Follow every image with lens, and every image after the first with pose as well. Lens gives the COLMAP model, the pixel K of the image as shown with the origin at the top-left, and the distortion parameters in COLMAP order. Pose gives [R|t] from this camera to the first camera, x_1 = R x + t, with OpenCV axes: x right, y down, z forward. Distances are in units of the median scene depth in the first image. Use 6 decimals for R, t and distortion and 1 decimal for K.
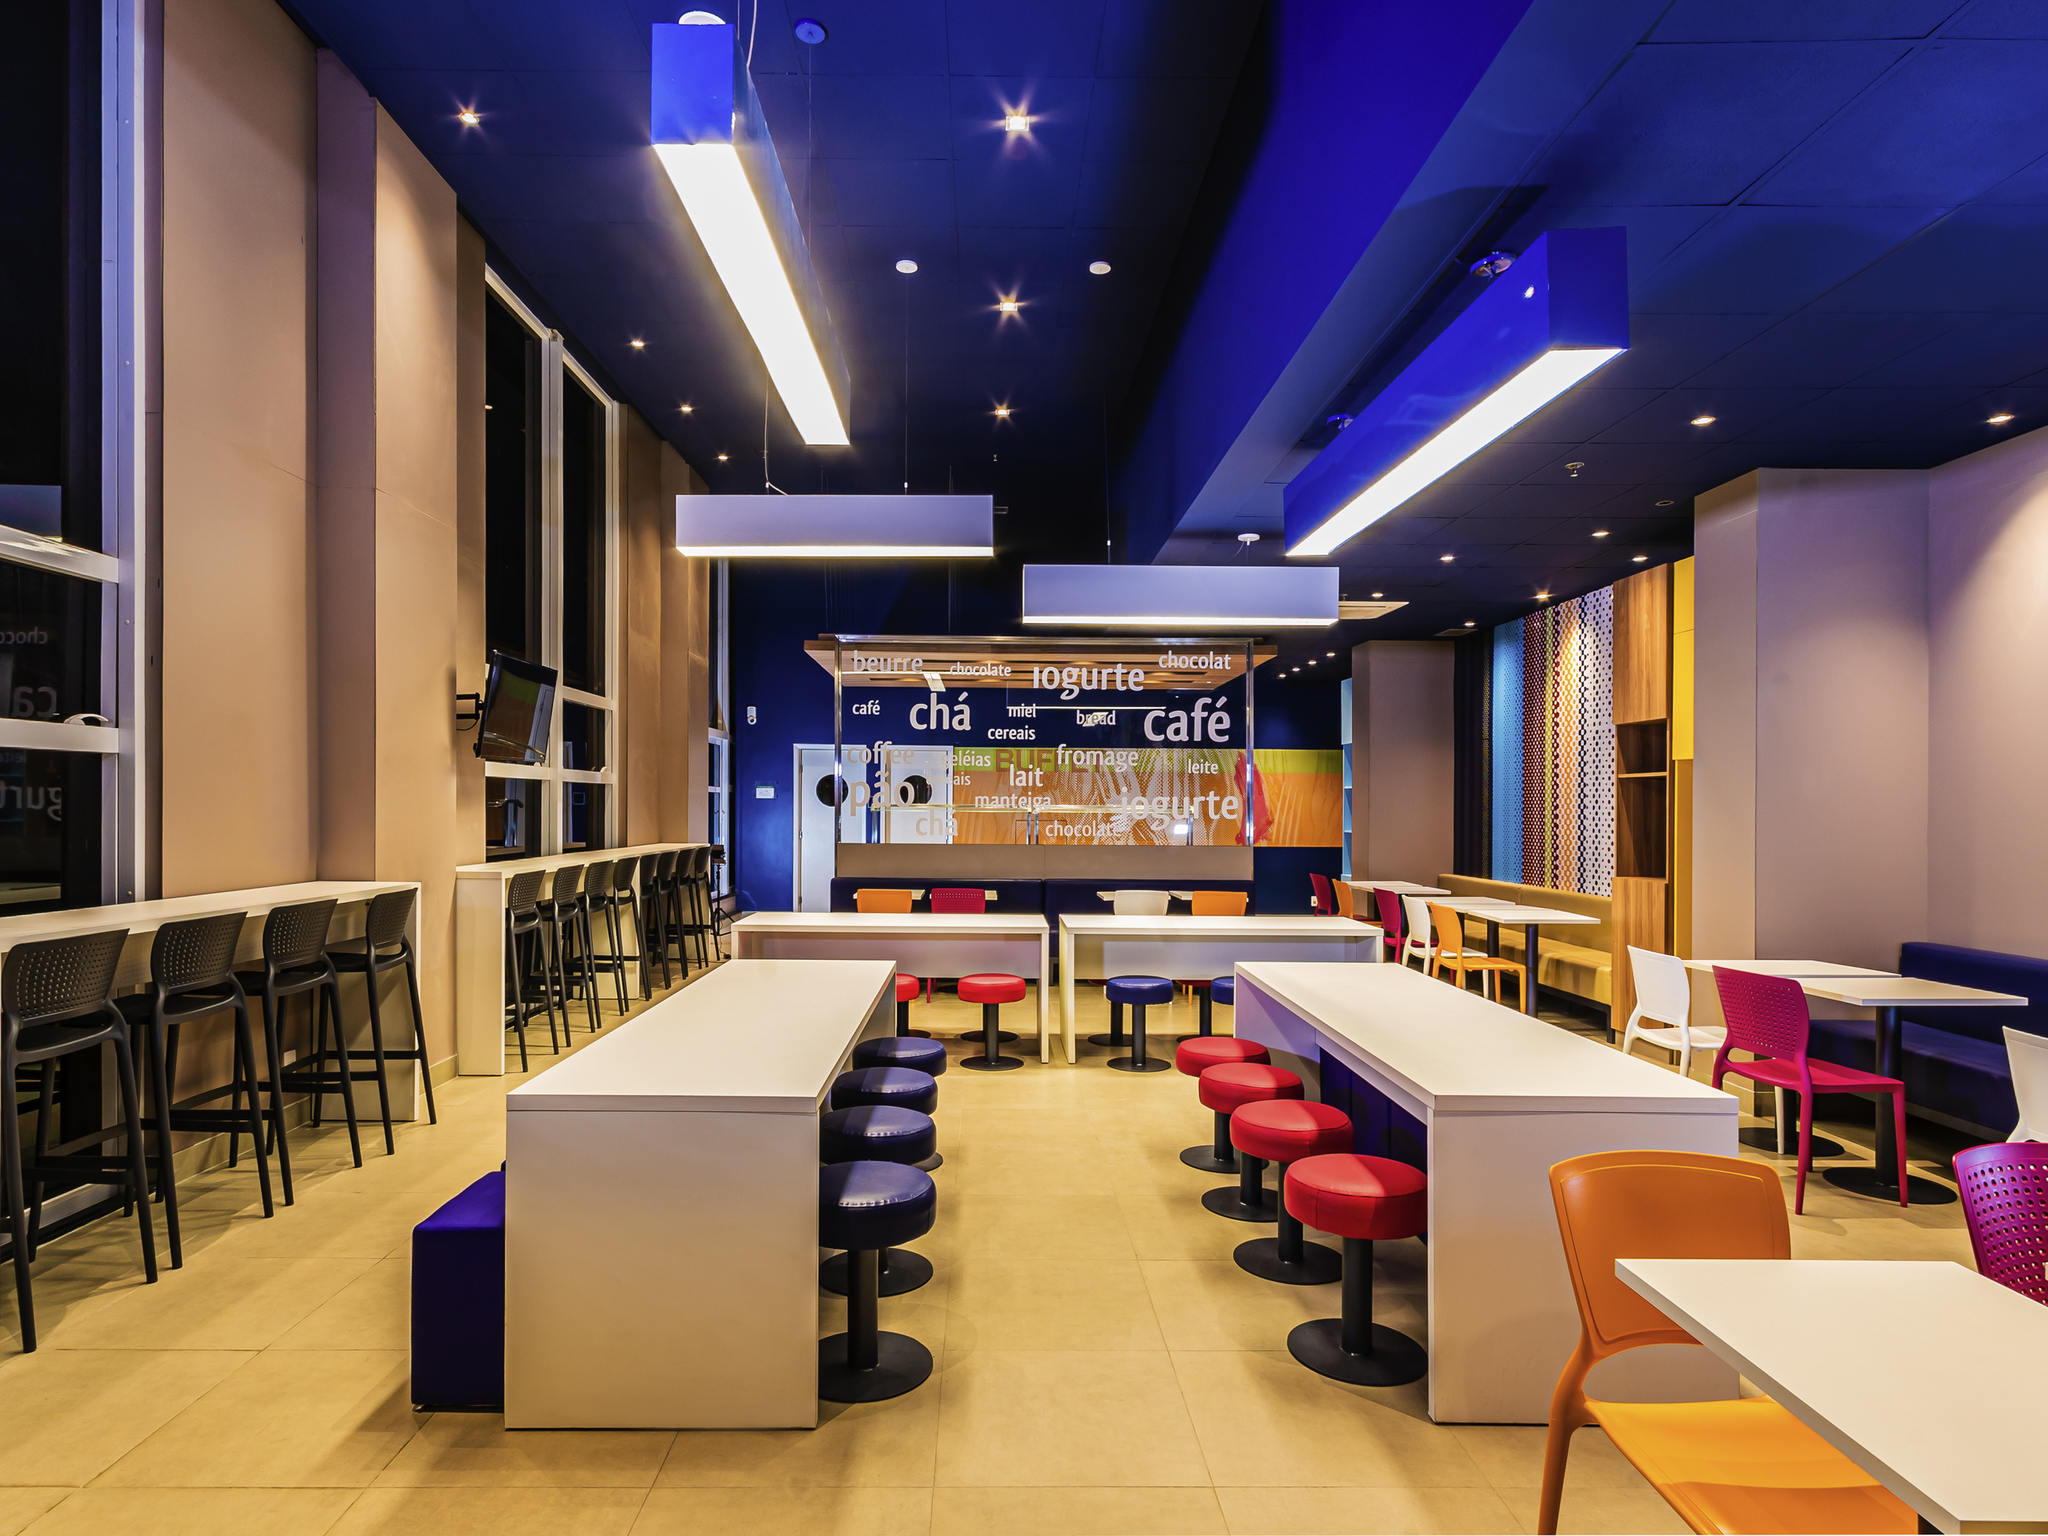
lens RADIAL K [[1124.5, 0, 1024.0], [0, 1124.5, 768.0], [0, 0, 1]] dist [0.001111, 0.000004]
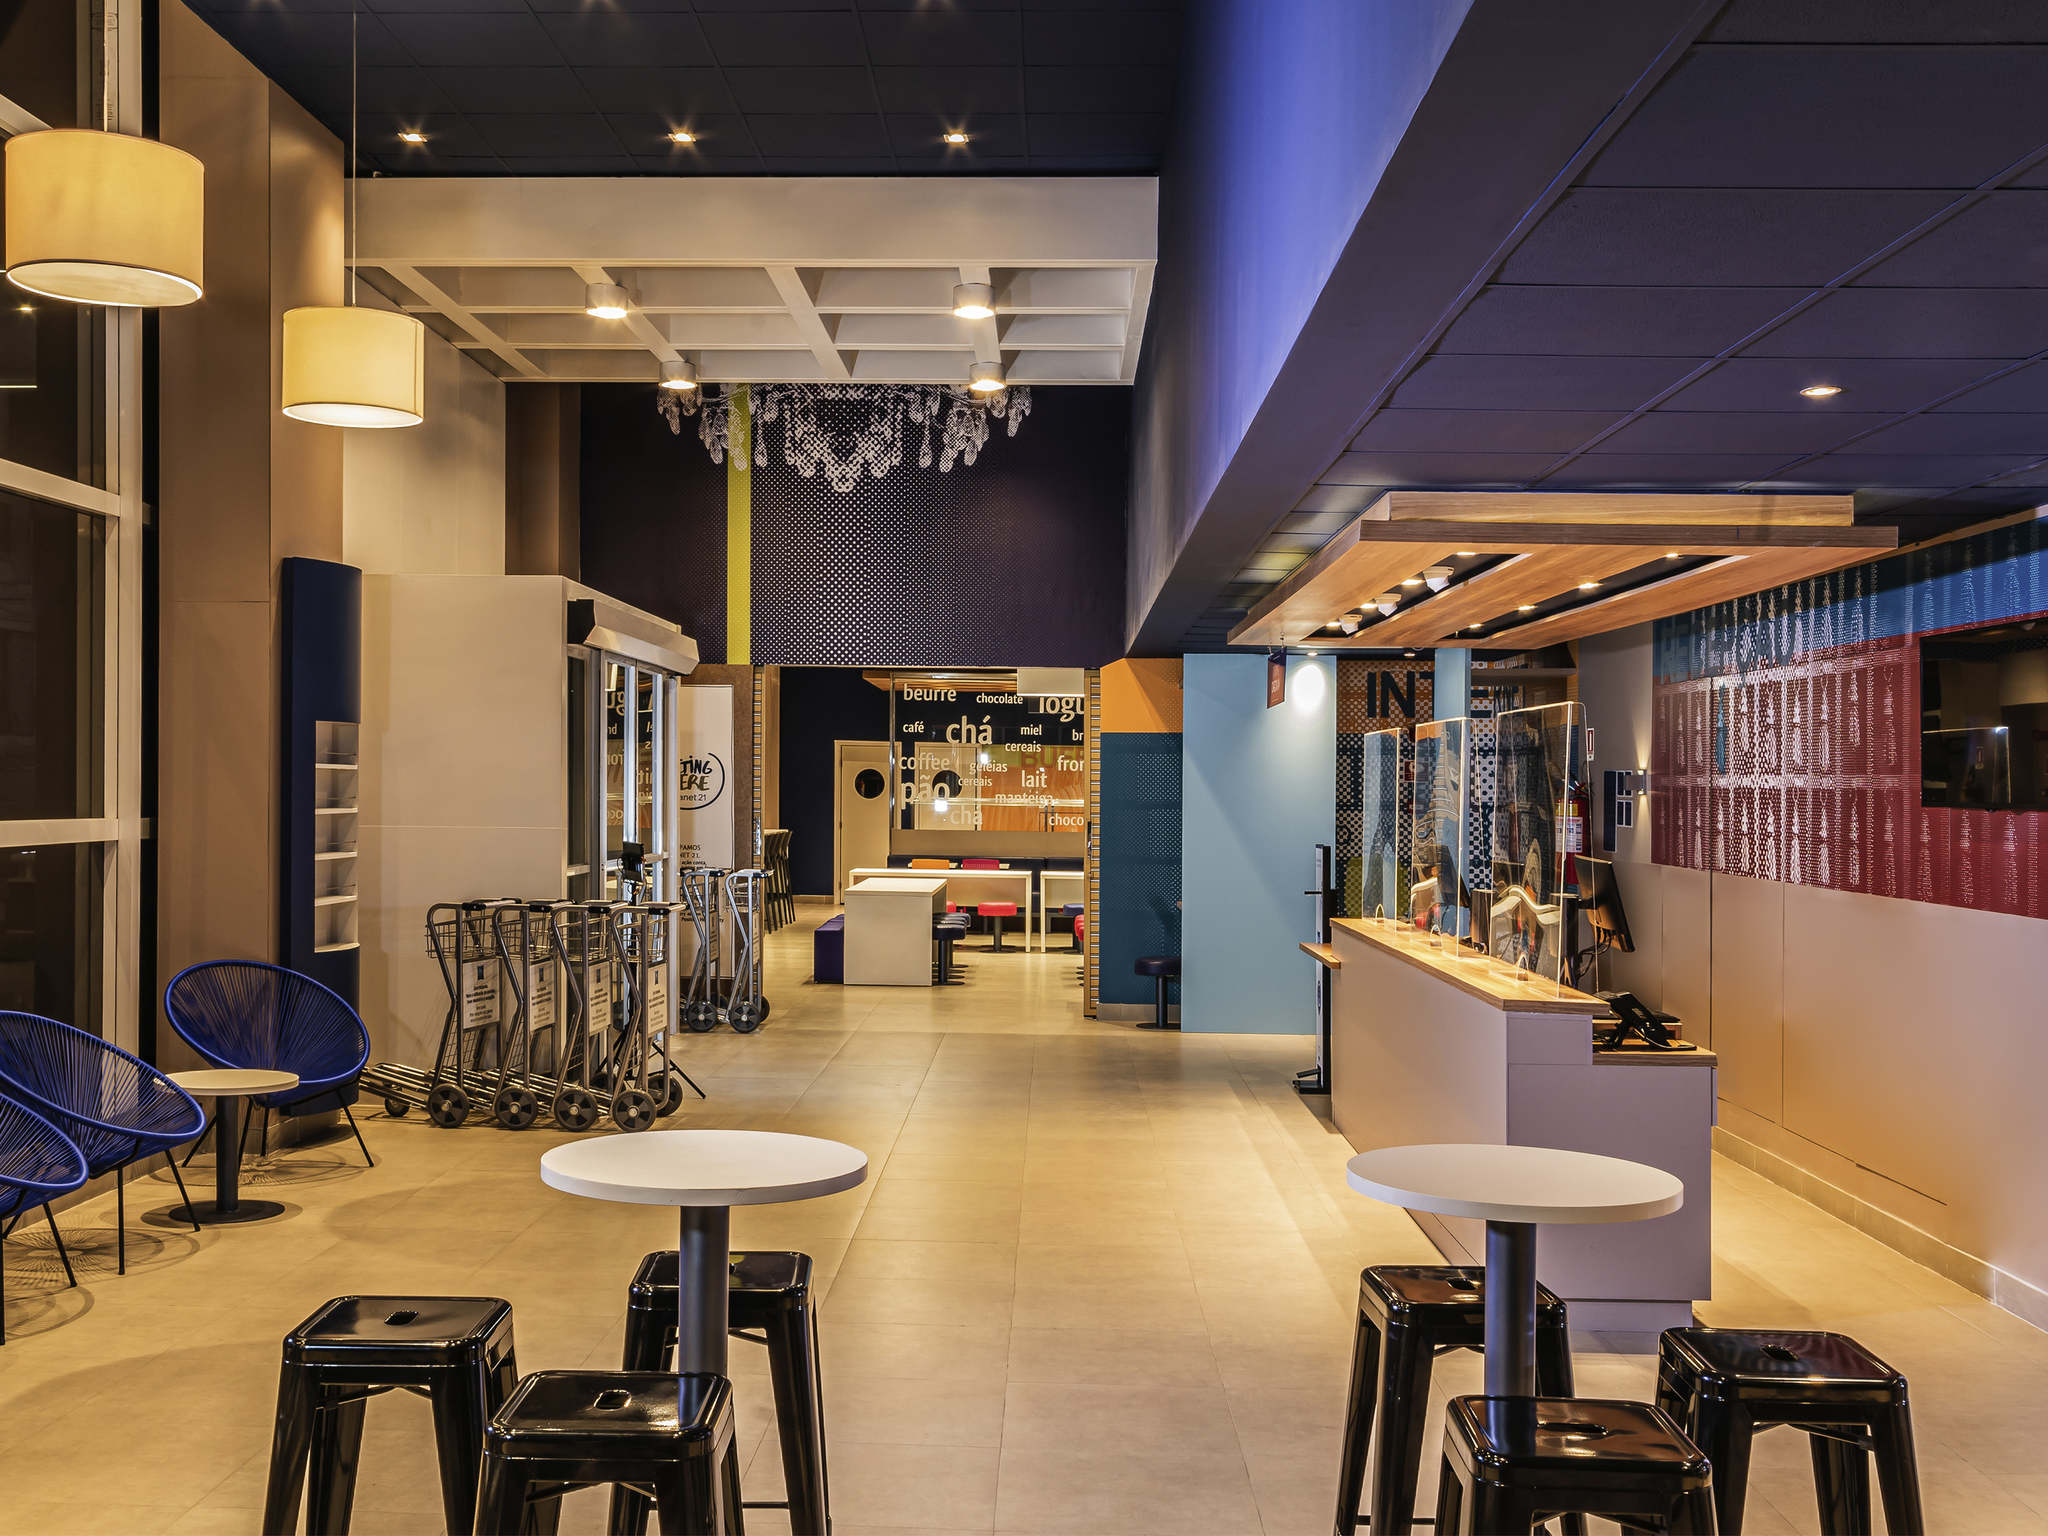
lens RADIAL K [[2219.3, 0, 1024.0], [0, 2219.3, 768.0], [0, 0, 1]] dist [0.000190, 0.000190]
pose [[0.998739, 0.008833, -0.049427, 0.119363], [-0.007455, 0.999580, 0.027997, -0.079443], [0.049653, -0.027593, 0.998385, -1.605361]]
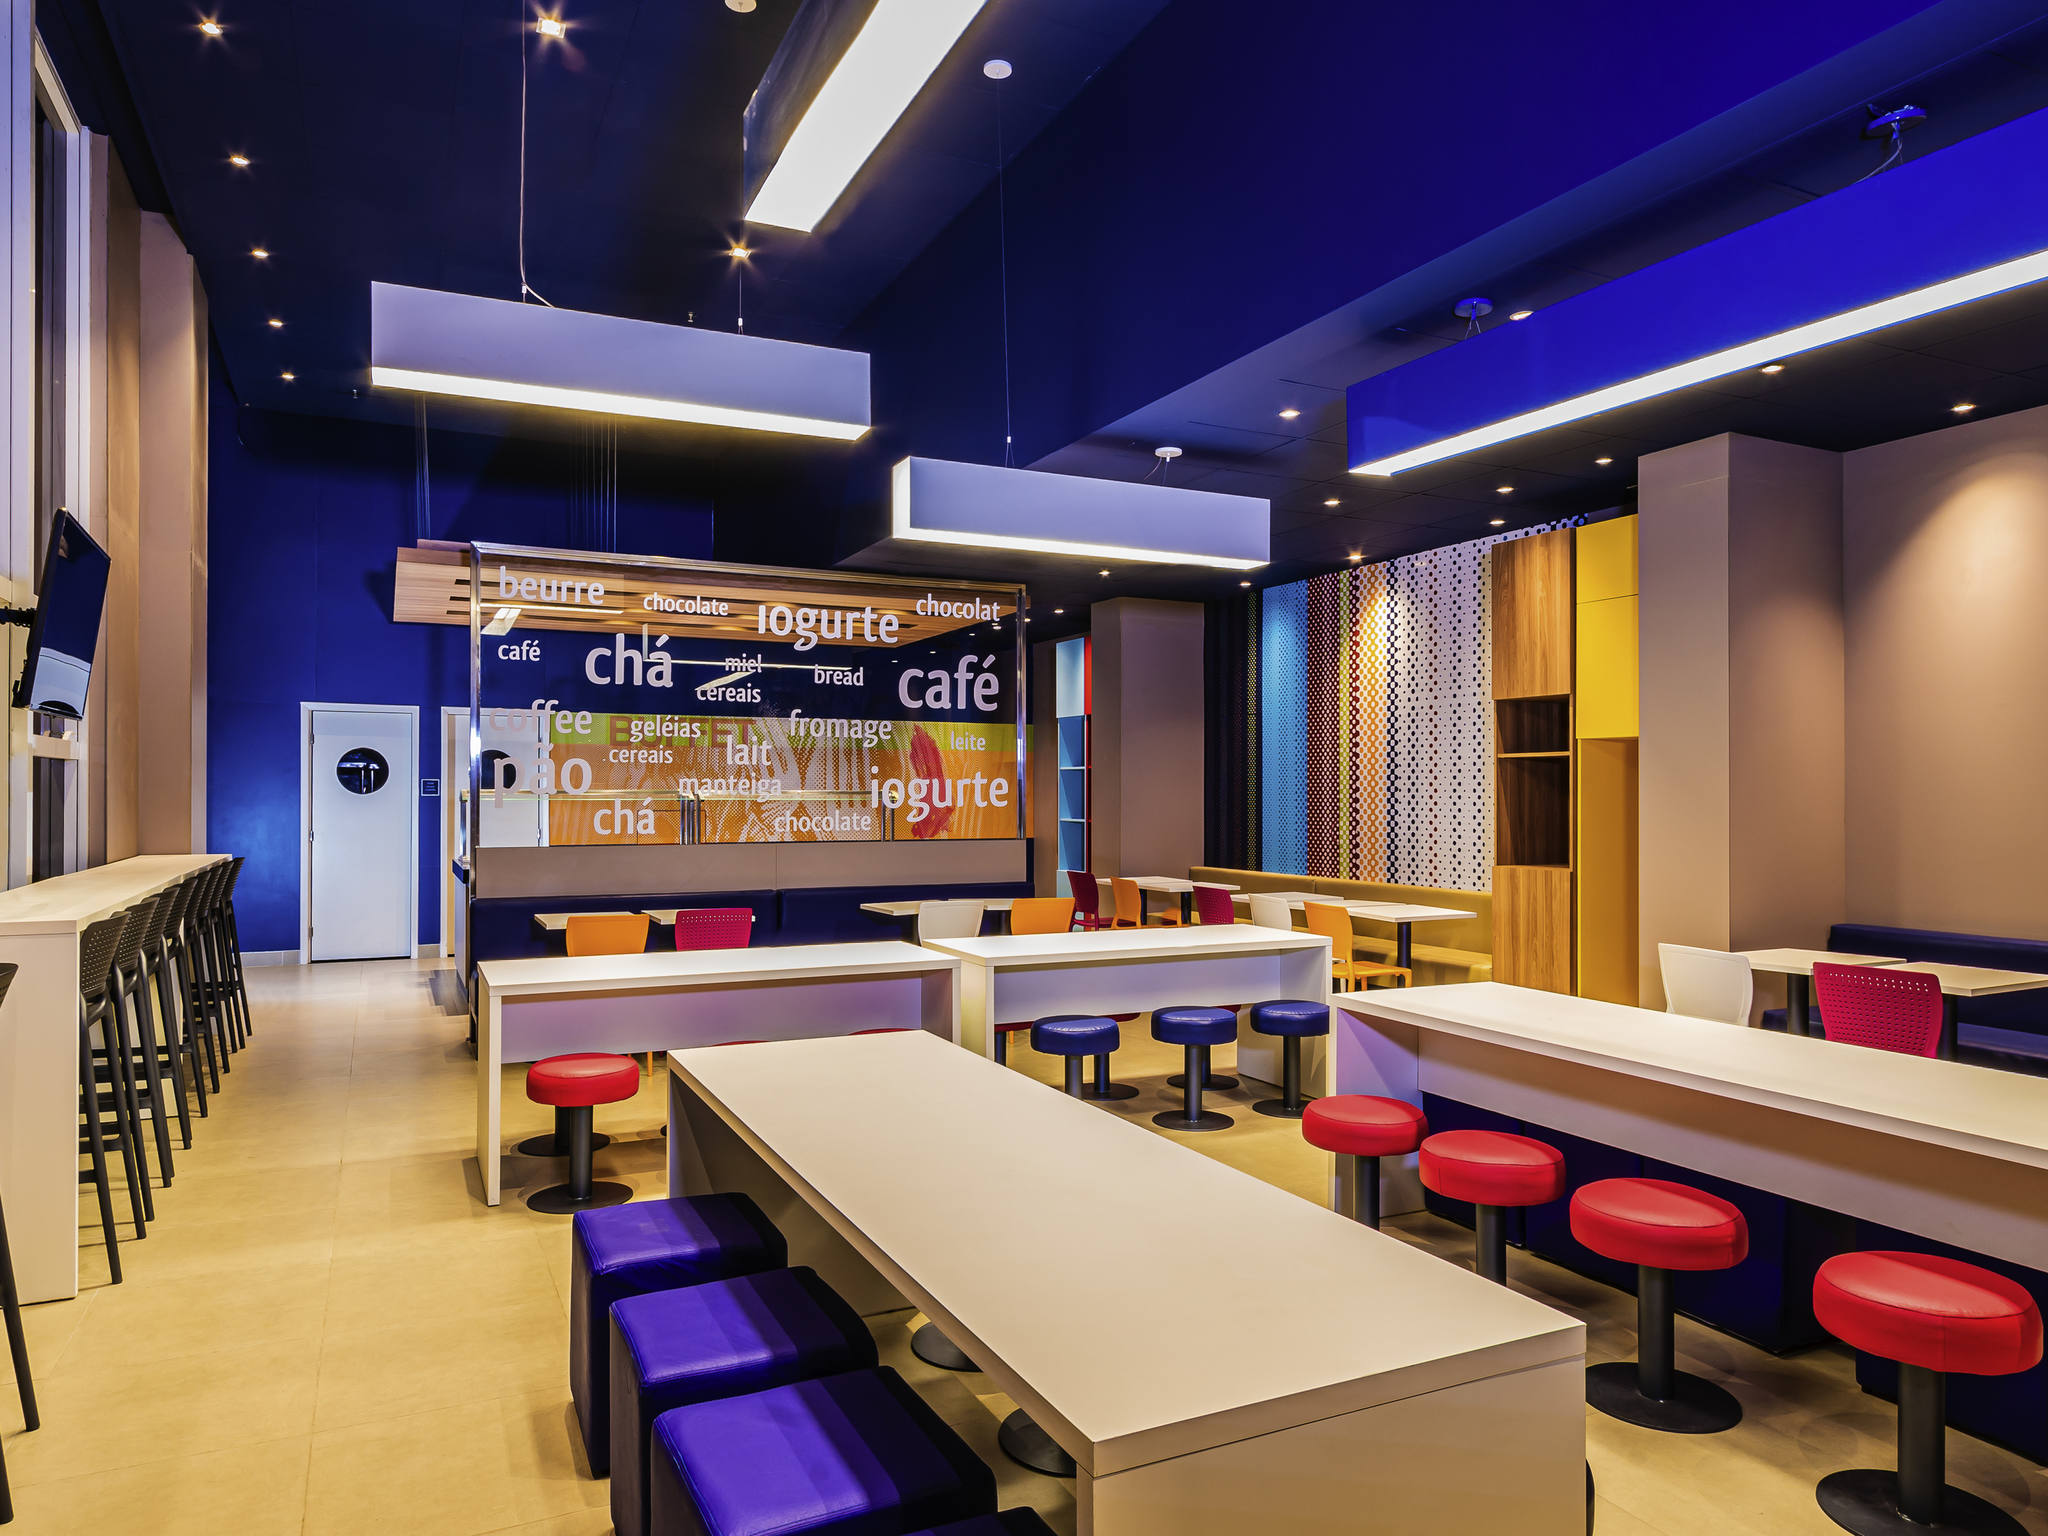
lens RADIAL K [[1291.4, 0, 1024.0], [0, 1291.4, 768.0], [0, 0, 1]] dist [-0.013862, 0.003110]
pose [[0.905670, 0.002557, 0.423976, -0.194662], [-0.009897, 0.999837, 0.015112, 0.003403], [-0.423868, -0.017883, 0.905547, 0.152329]]
